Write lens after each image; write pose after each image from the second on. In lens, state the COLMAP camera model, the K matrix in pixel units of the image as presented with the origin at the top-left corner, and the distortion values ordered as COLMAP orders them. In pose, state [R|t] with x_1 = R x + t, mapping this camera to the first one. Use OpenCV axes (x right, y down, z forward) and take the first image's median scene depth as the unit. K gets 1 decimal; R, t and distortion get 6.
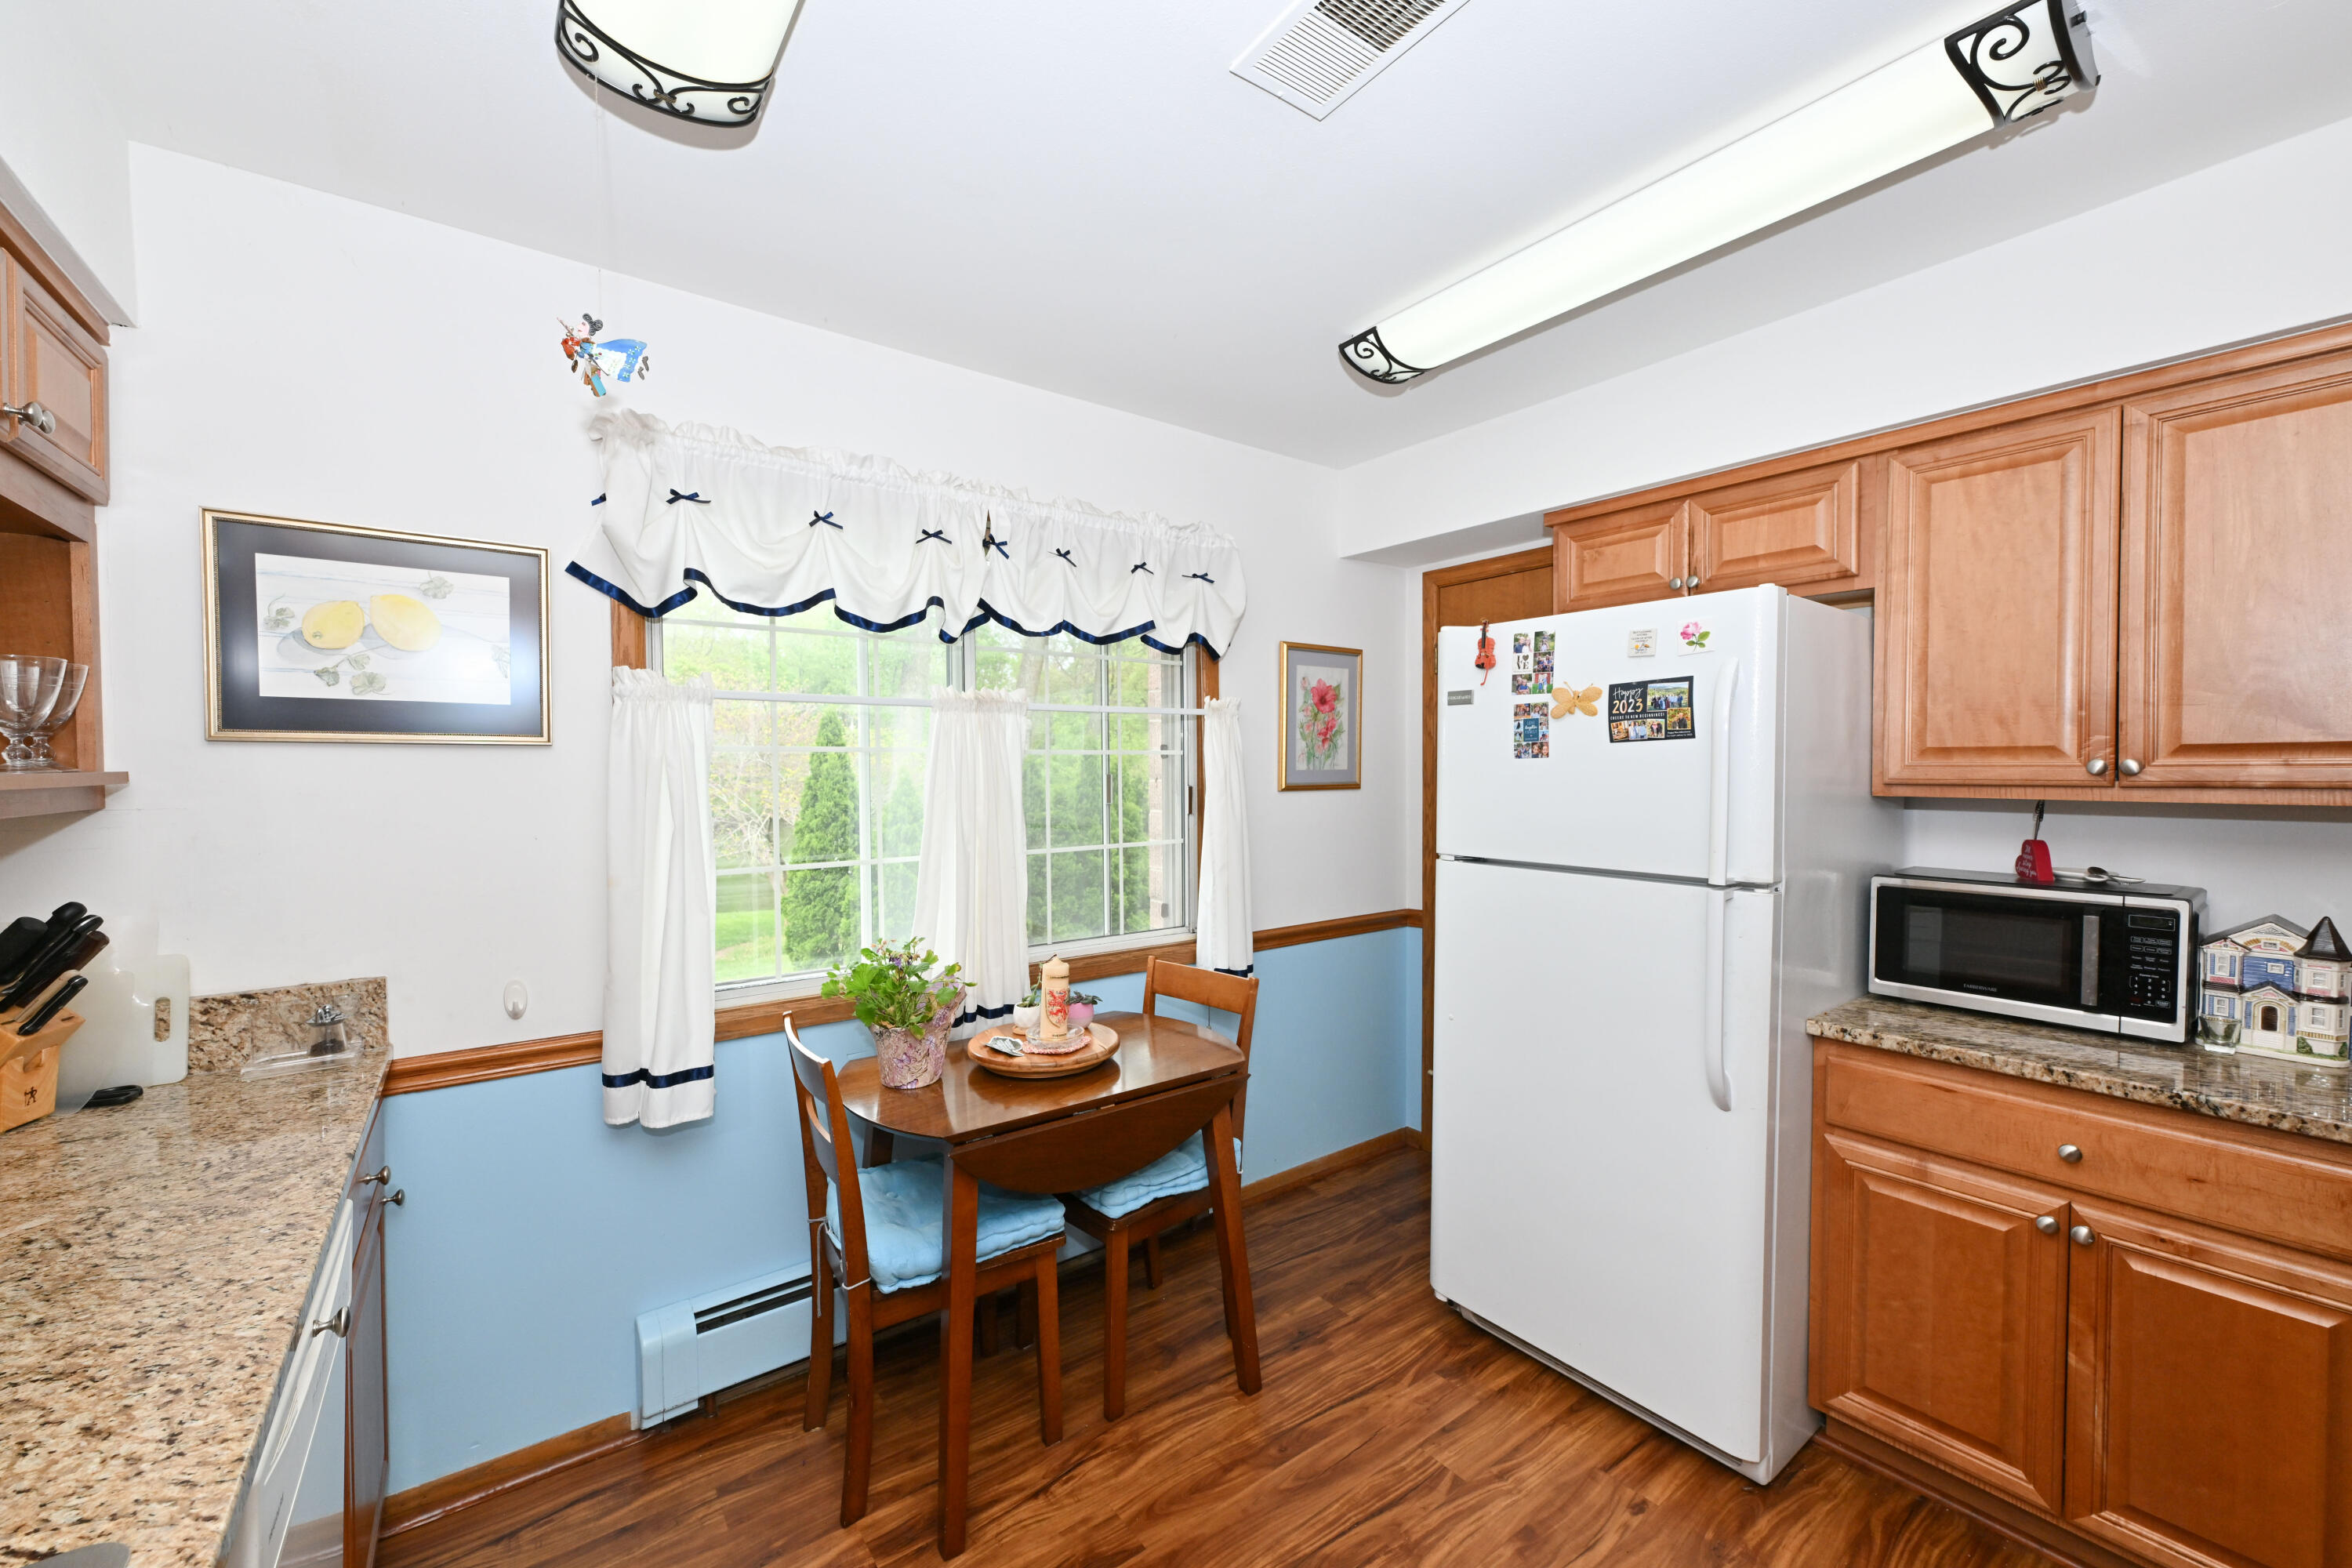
lens RADIAL K [[929.9, 0, 1188.4], [0, 929.9, 785.8], [0, 0, 1]] dist [0.001895, -0.000164]
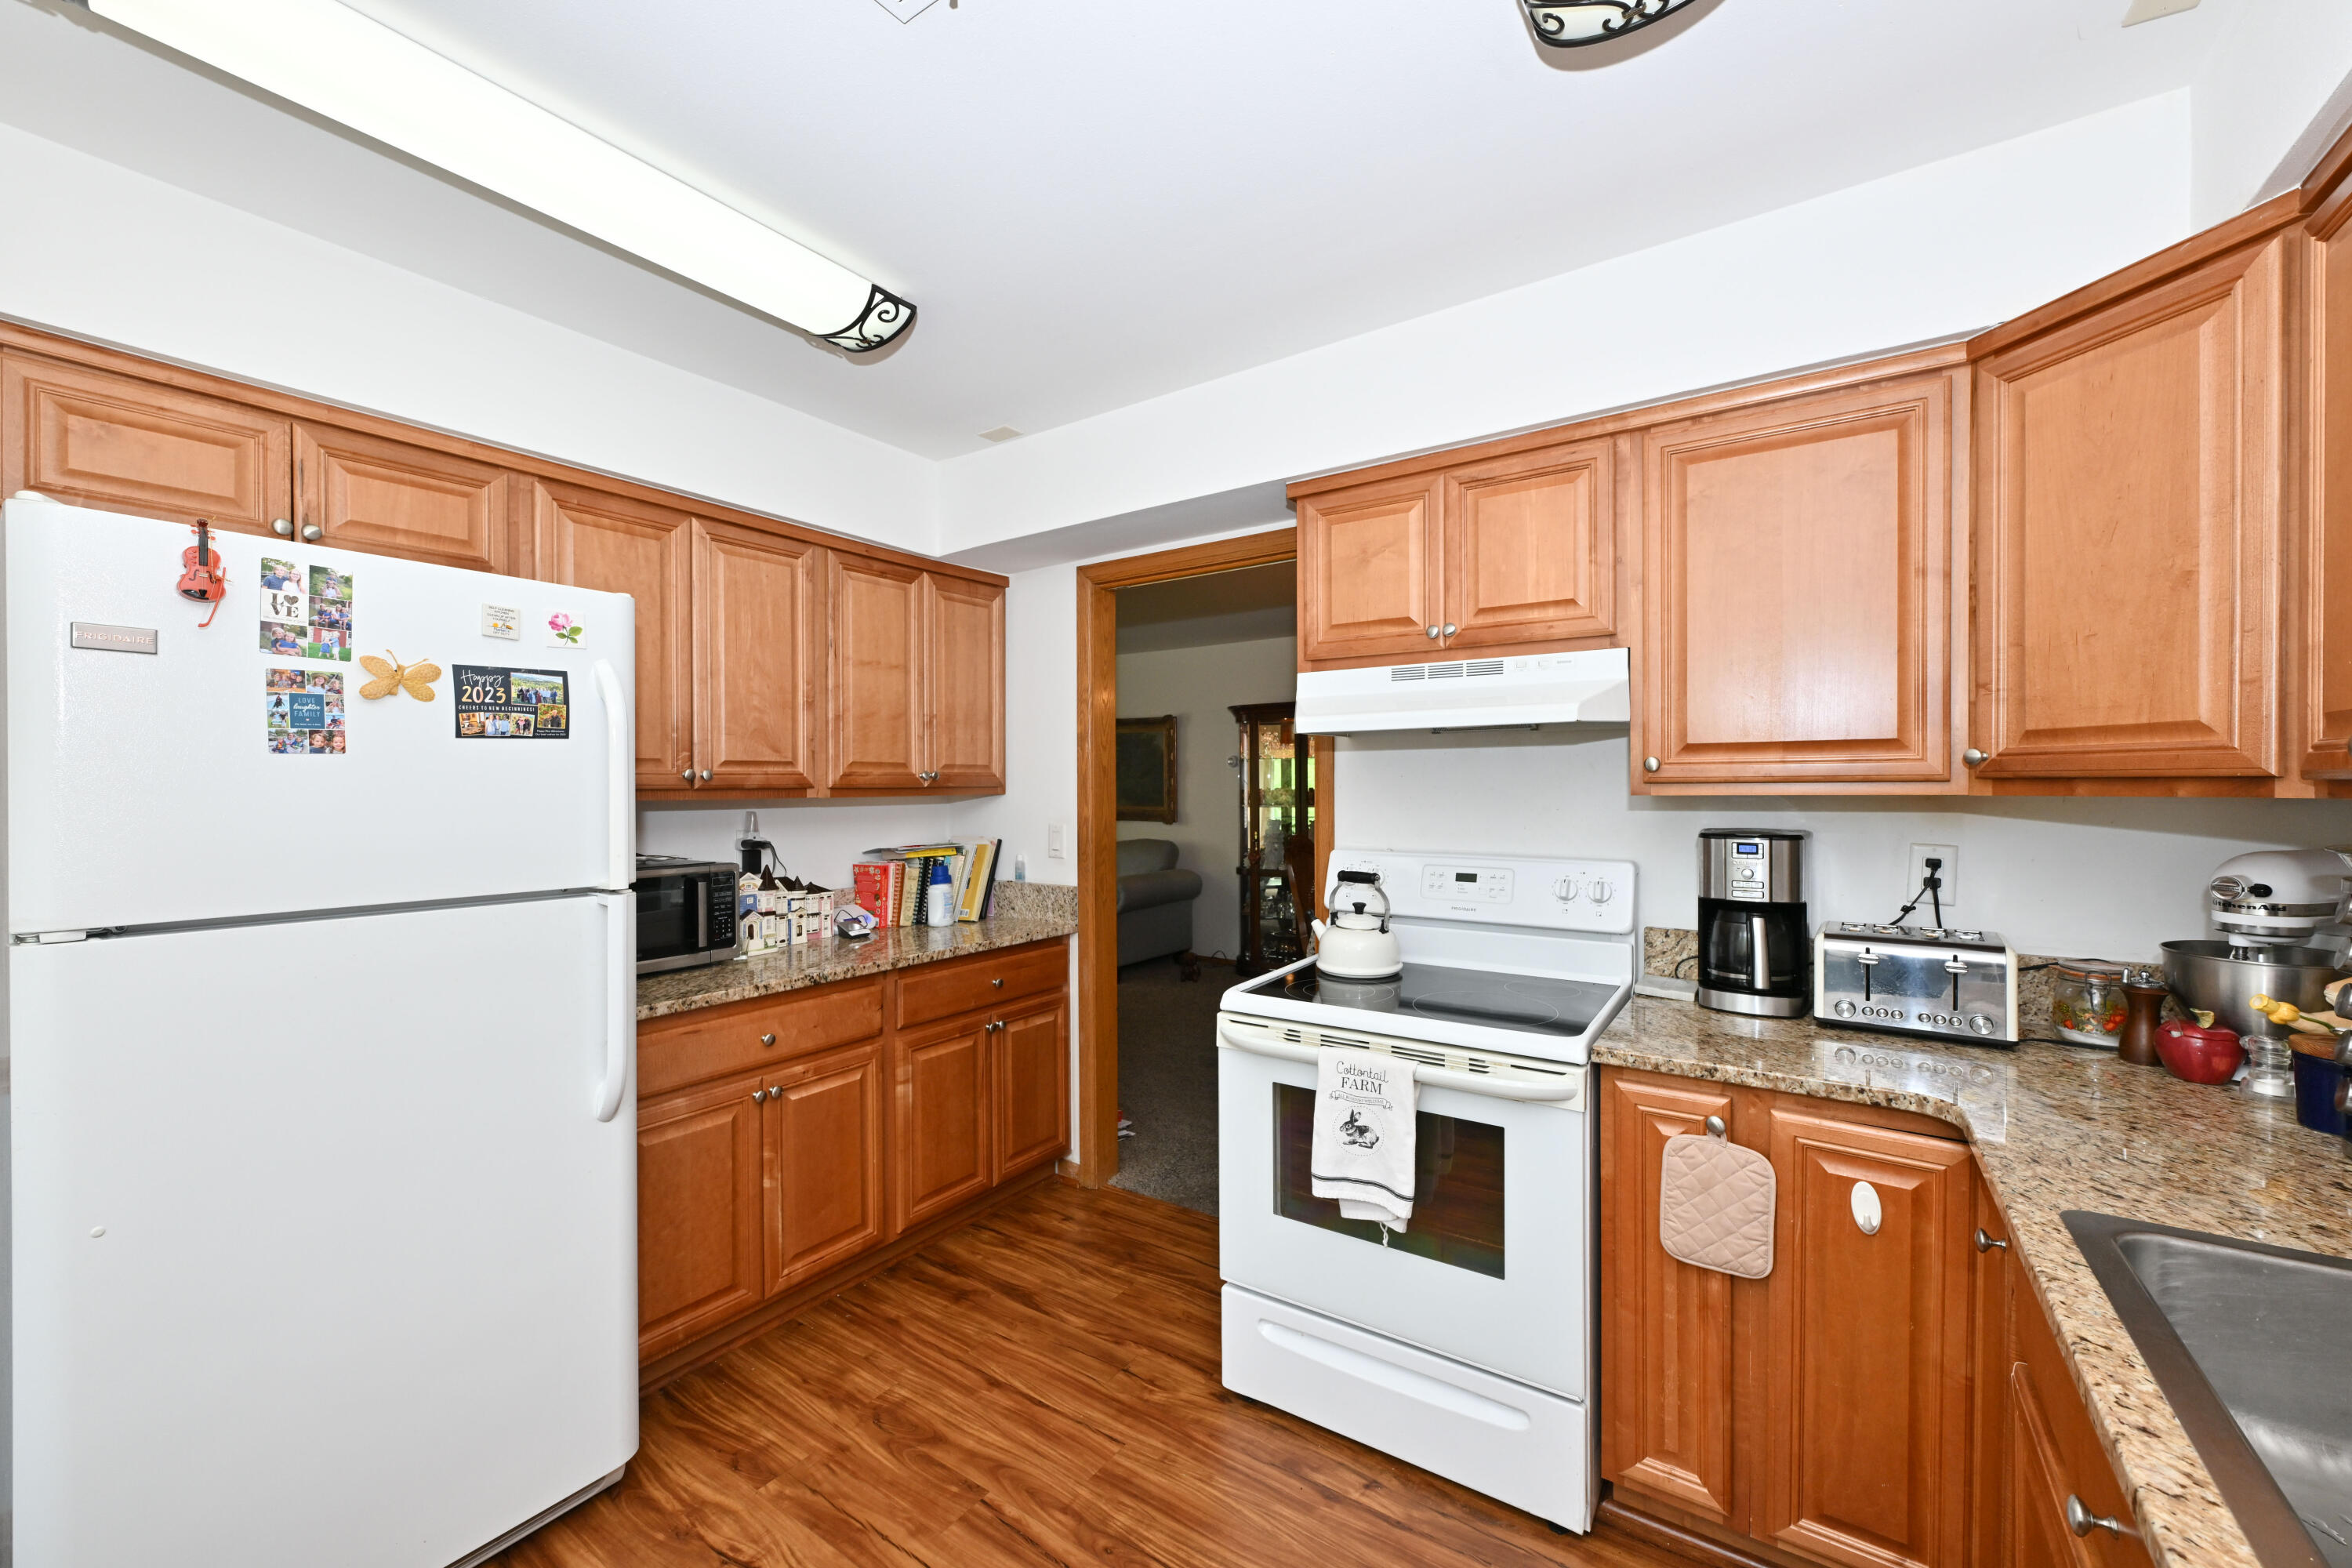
lens RADIAL K [[929.9, 0, 1173.8], [0, 929.9, 789.8], [0, 0, 1]] dist [0.001895, -0.000164]
pose [[-0.308638, -0.000642, 0.951180, -0.476735], [0.024657, 0.999658, 0.008675, 0.006031], [-0.950860, 0.026130, -0.308516, 0.644930]]
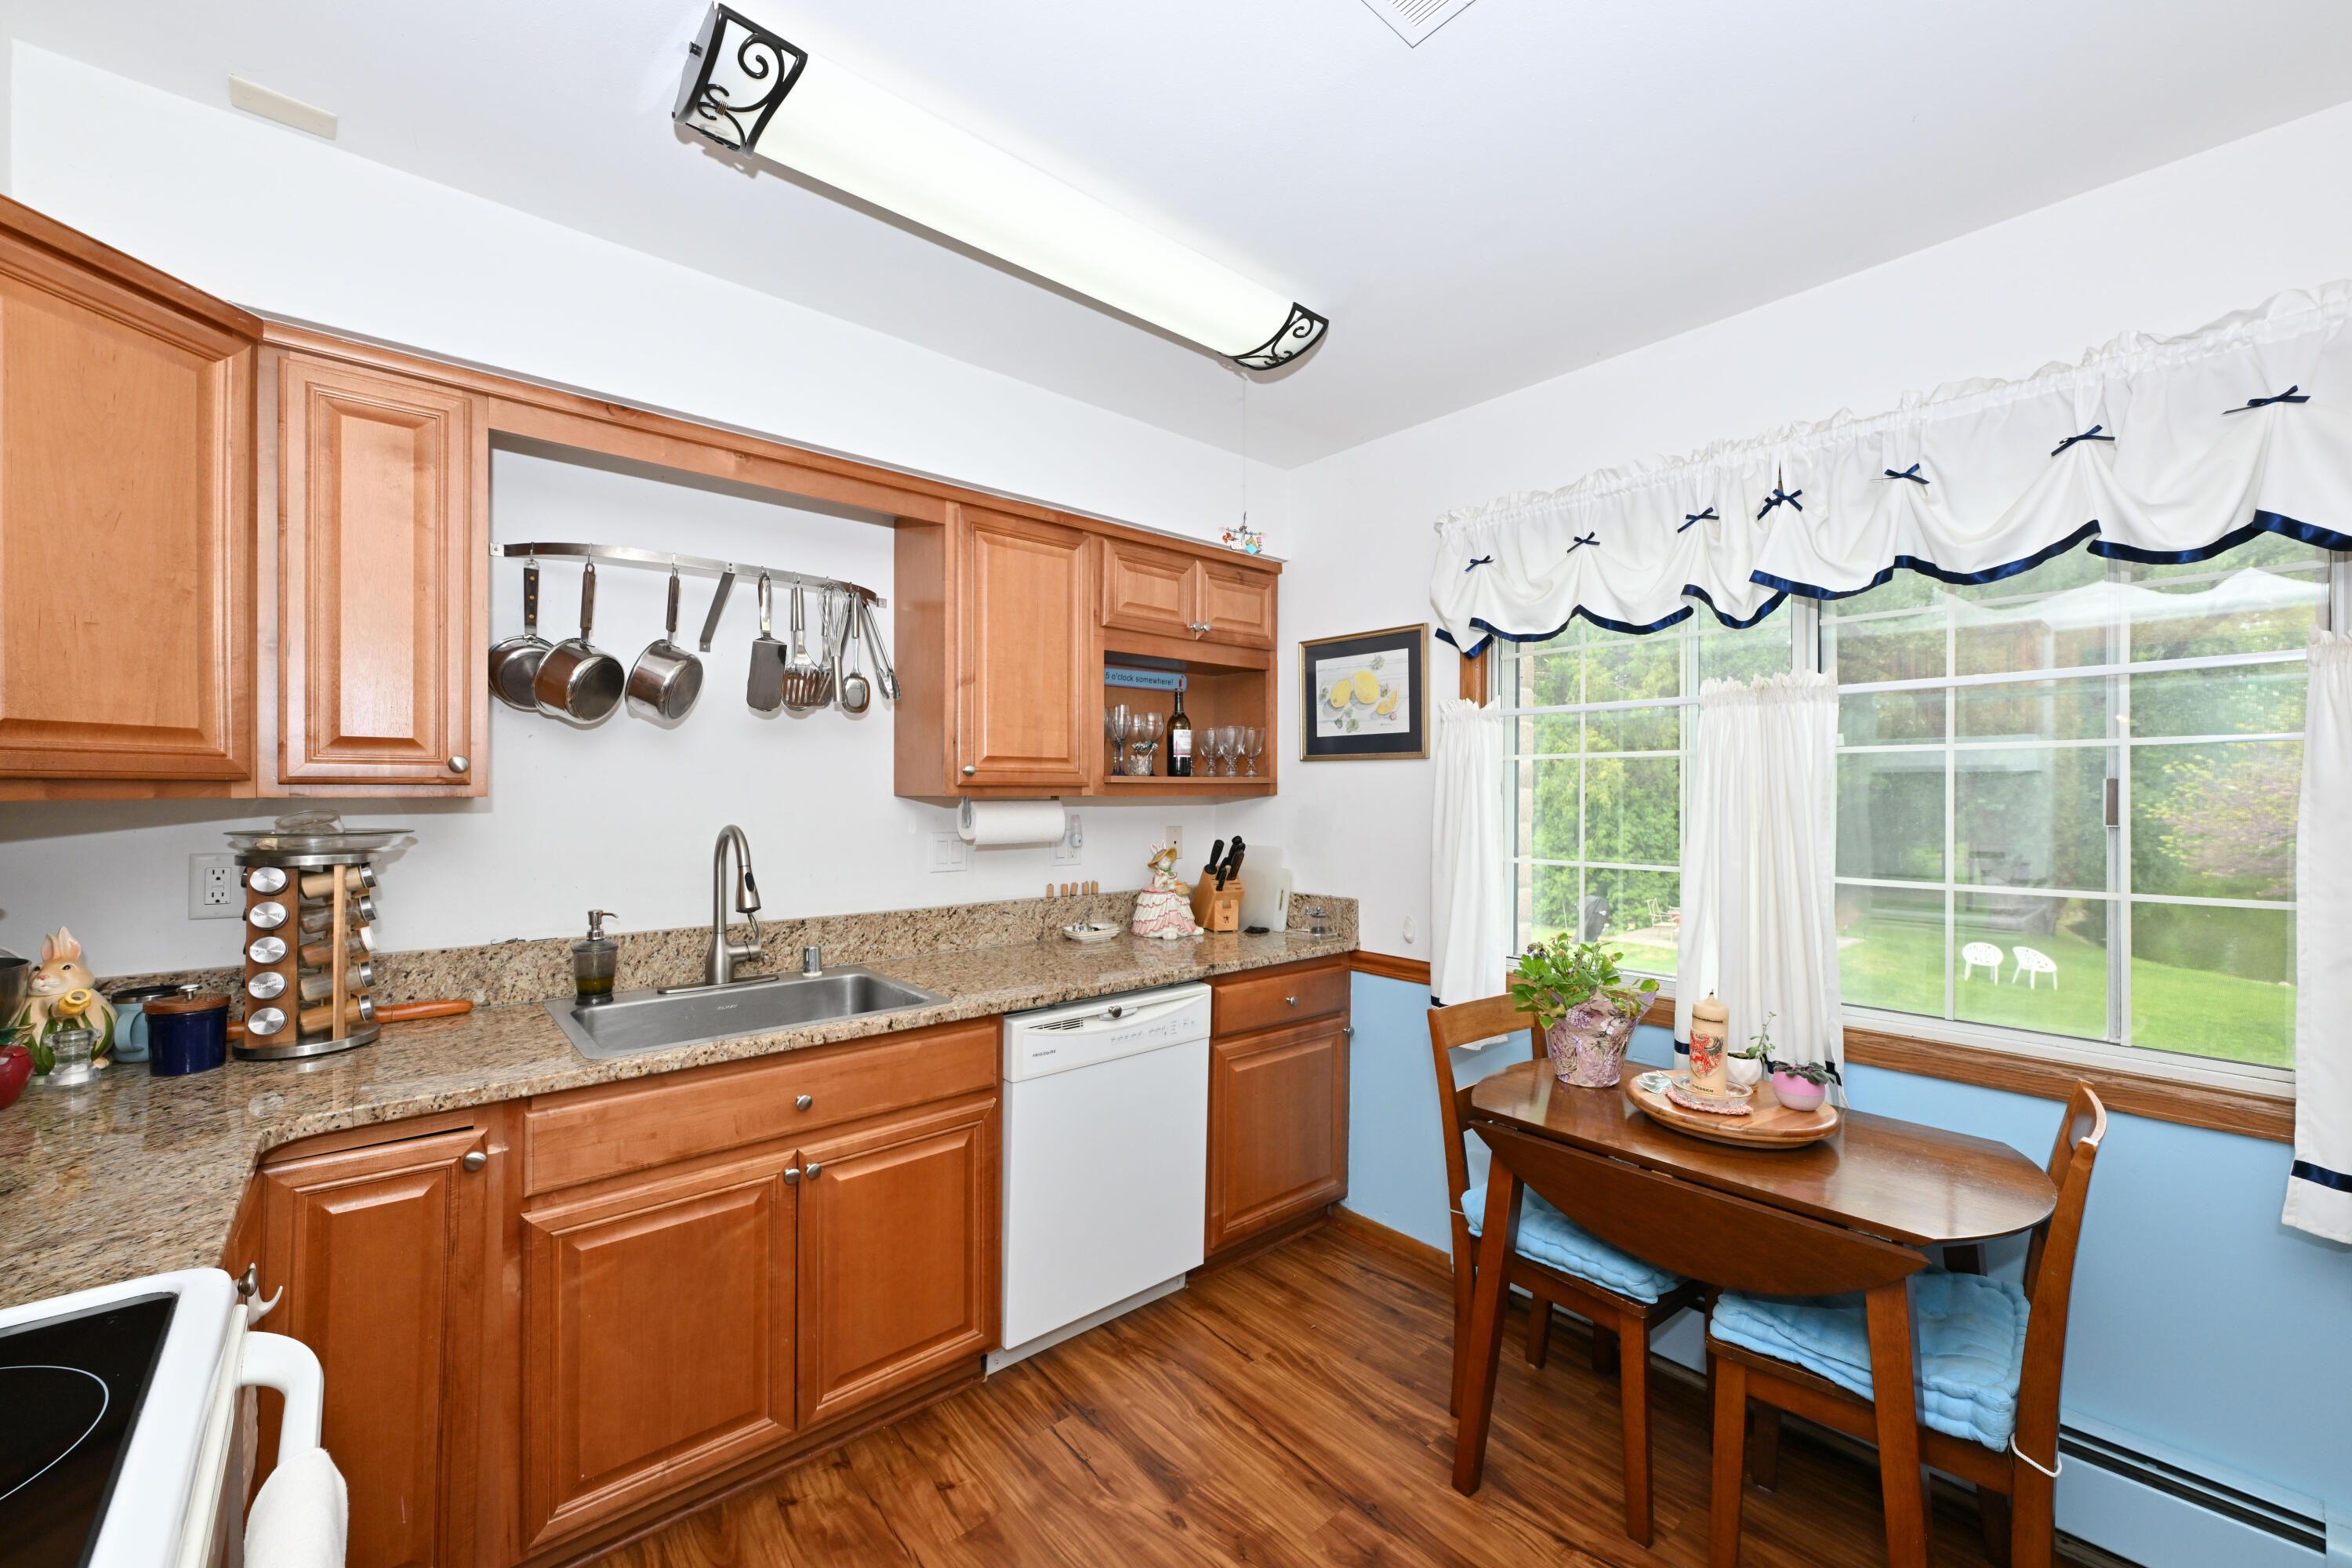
lens RADIAL K [[929.9, 0, 1160.6], [0, 929.9, 782.3], [0, 0, 1]] dist [0.001895, -0.000164]
pose [[0.057442, -0.002744, -0.998345, 0.669381], [-0.022758, 0.999733, -0.004057, 0.007851], [0.998089, 0.022953, 0.057365, 0.464126]]
